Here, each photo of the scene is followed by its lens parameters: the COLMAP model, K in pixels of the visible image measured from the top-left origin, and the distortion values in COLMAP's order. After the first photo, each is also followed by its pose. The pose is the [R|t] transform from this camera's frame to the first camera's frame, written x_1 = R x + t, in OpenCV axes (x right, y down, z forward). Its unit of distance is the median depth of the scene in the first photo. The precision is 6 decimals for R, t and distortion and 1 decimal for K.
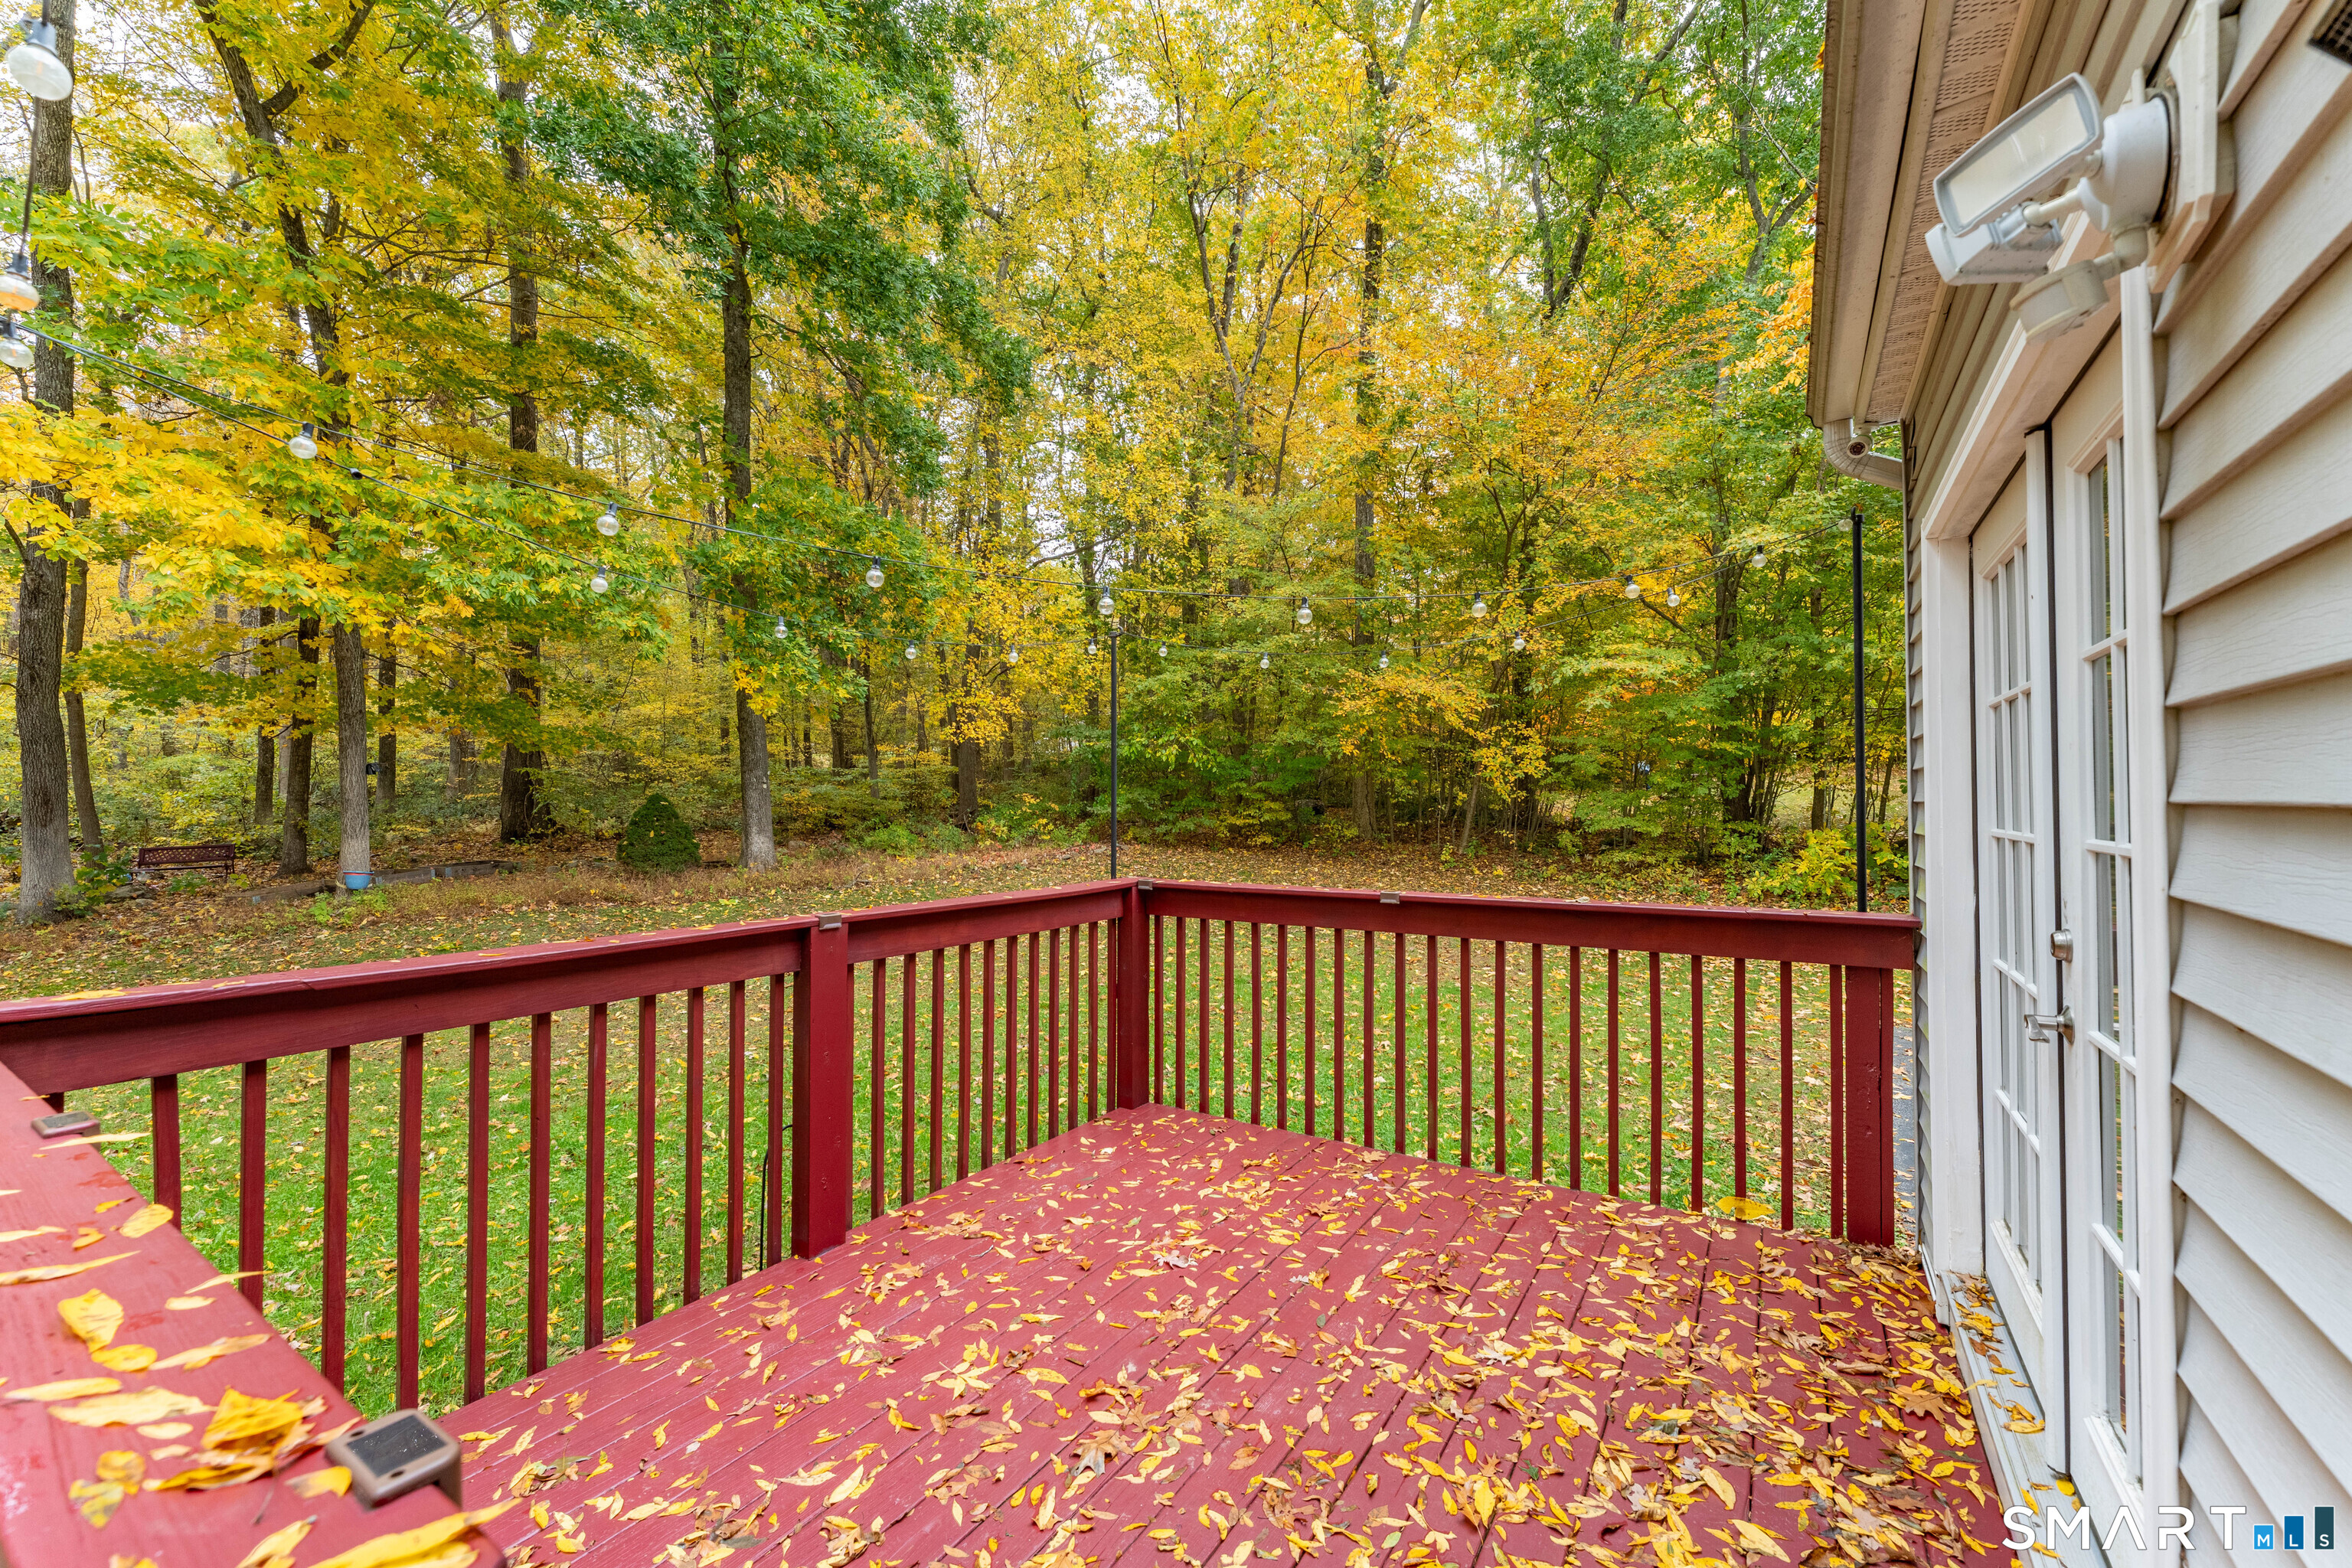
lens RADIAL K [[945.0, 0, 1170.5], [0, 945.0, 779.7], [0, 0, 1]] dist [-0.001518, -0.000428]
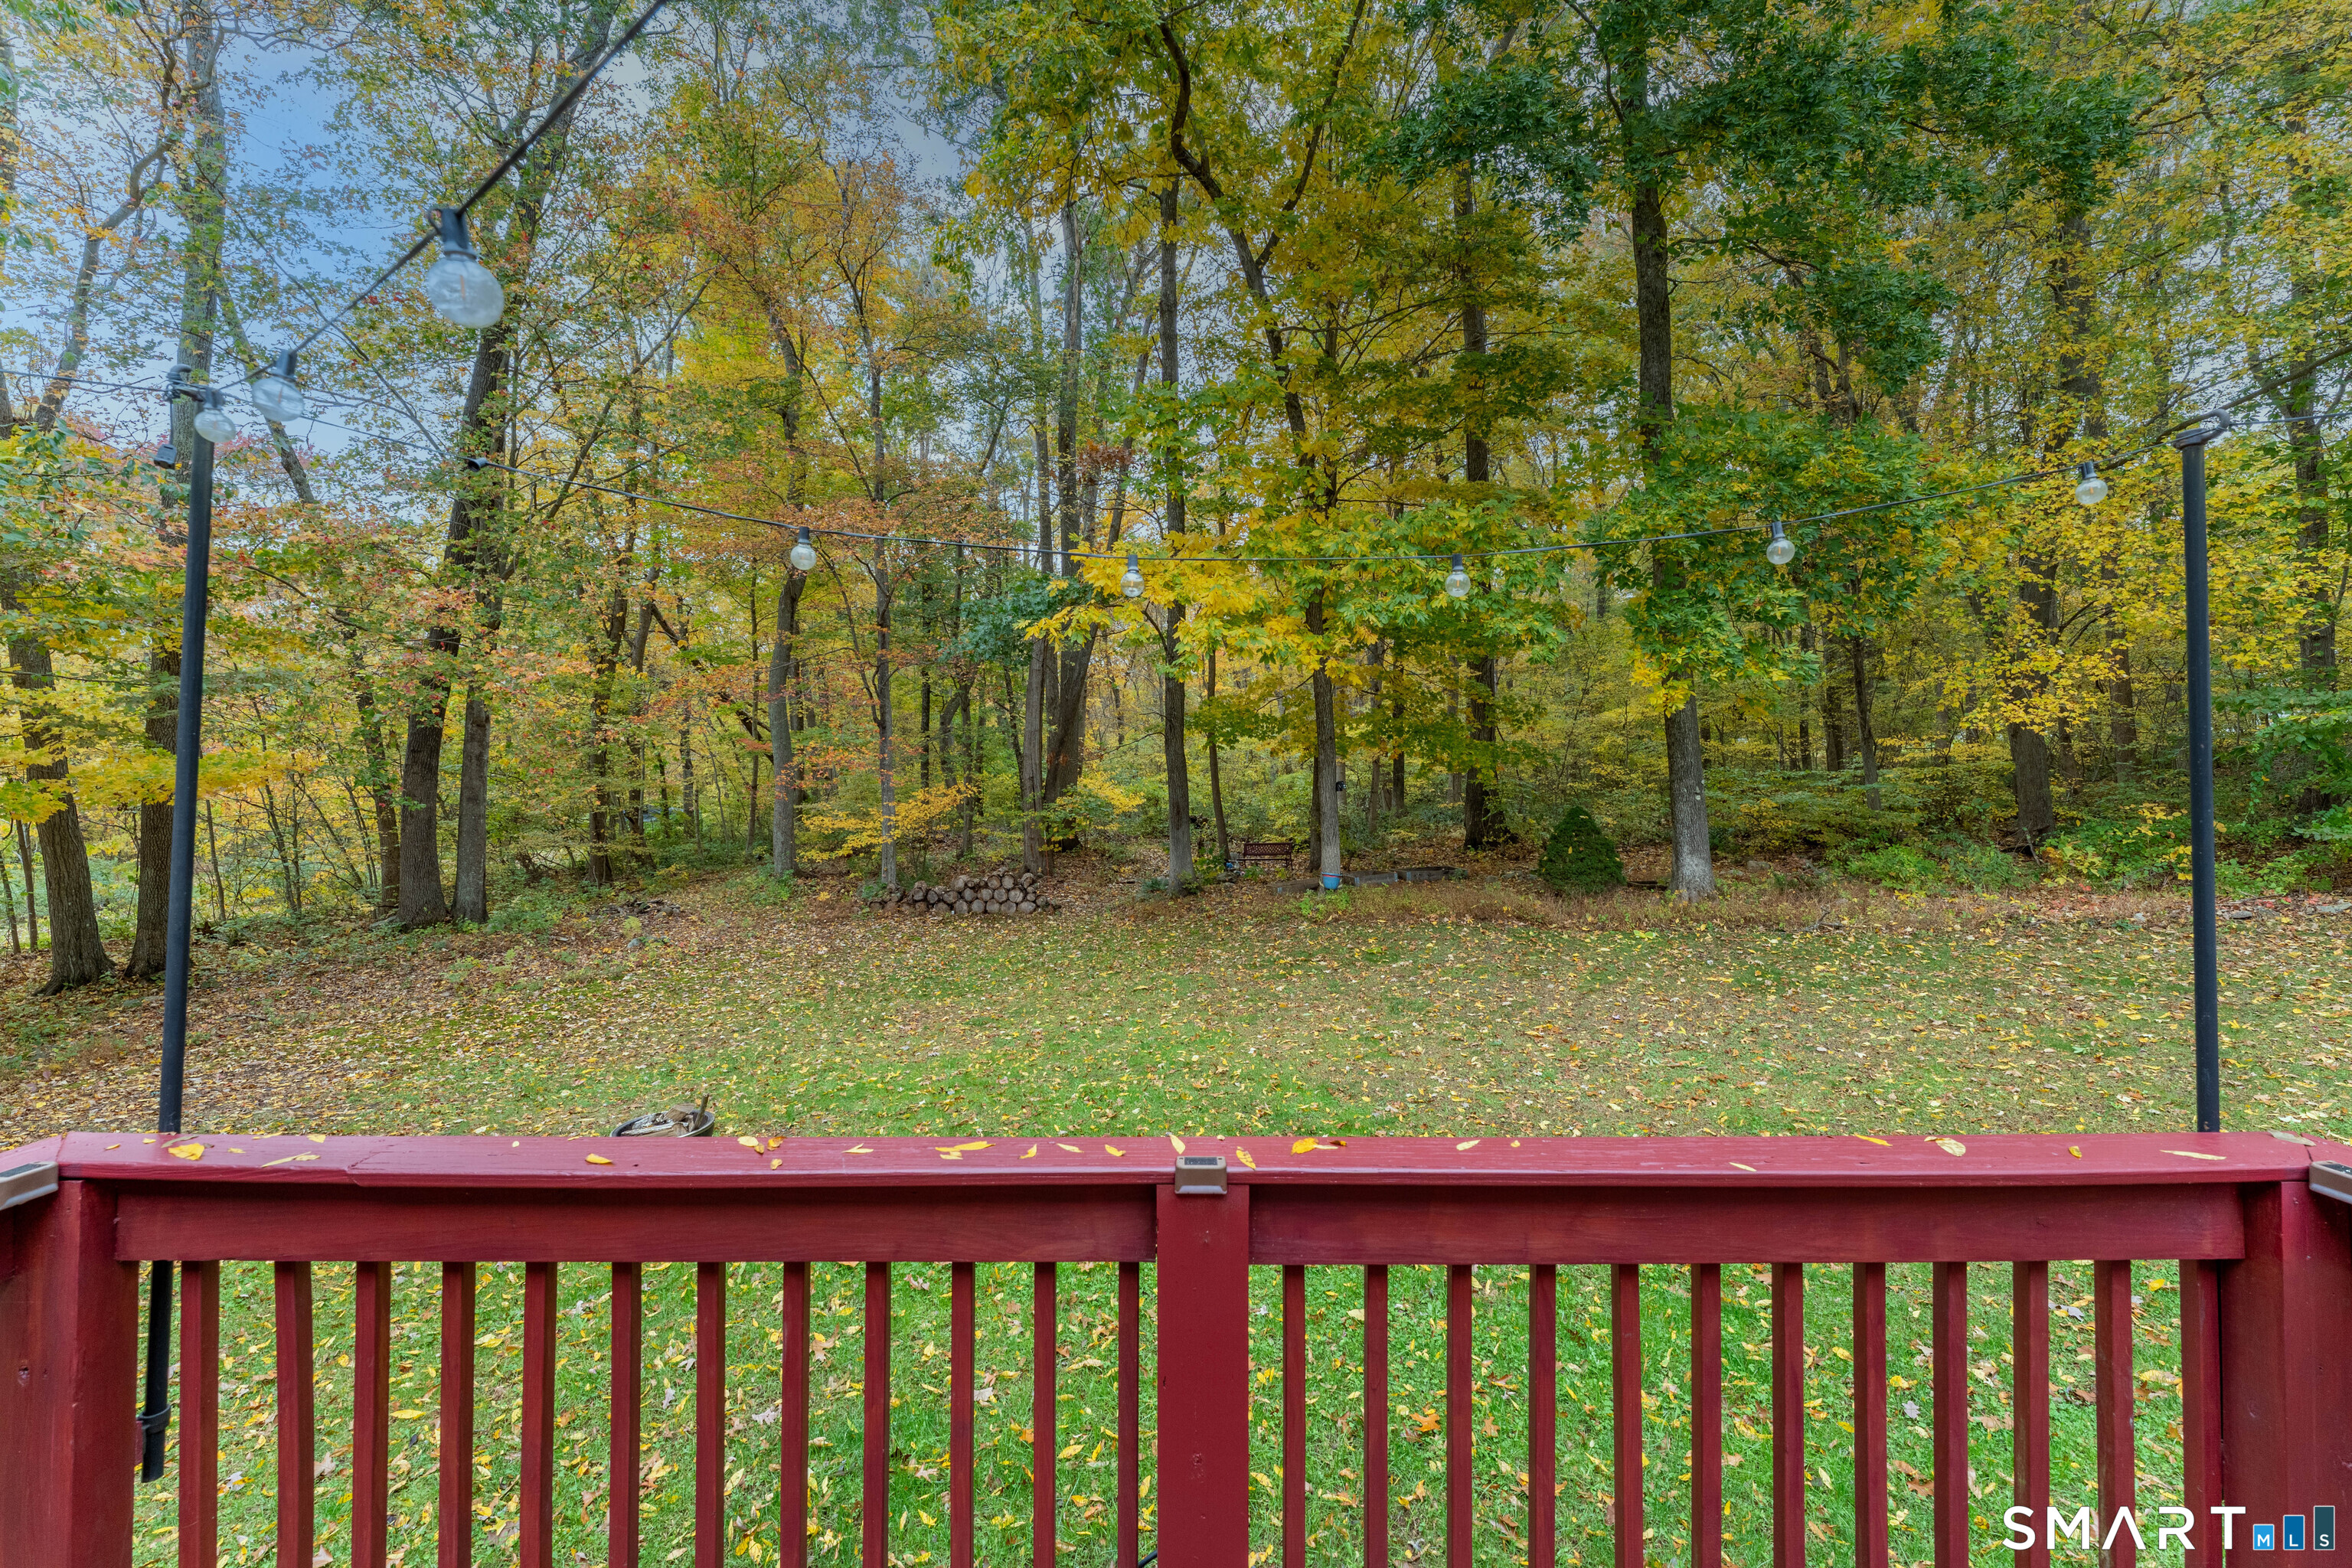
lens RADIAL K [[945.0, 0, 1170.5], [0, 945.0, 779.7], [0, 0, 1]] dist [-0.001518, -0.000428]
pose [[0.556803, -0.020881, -0.830382, 0.005929], [0.020301, 0.999727, -0.011527, -0.009850], [0.830396, -0.010440, 0.557076, 0.171670]]
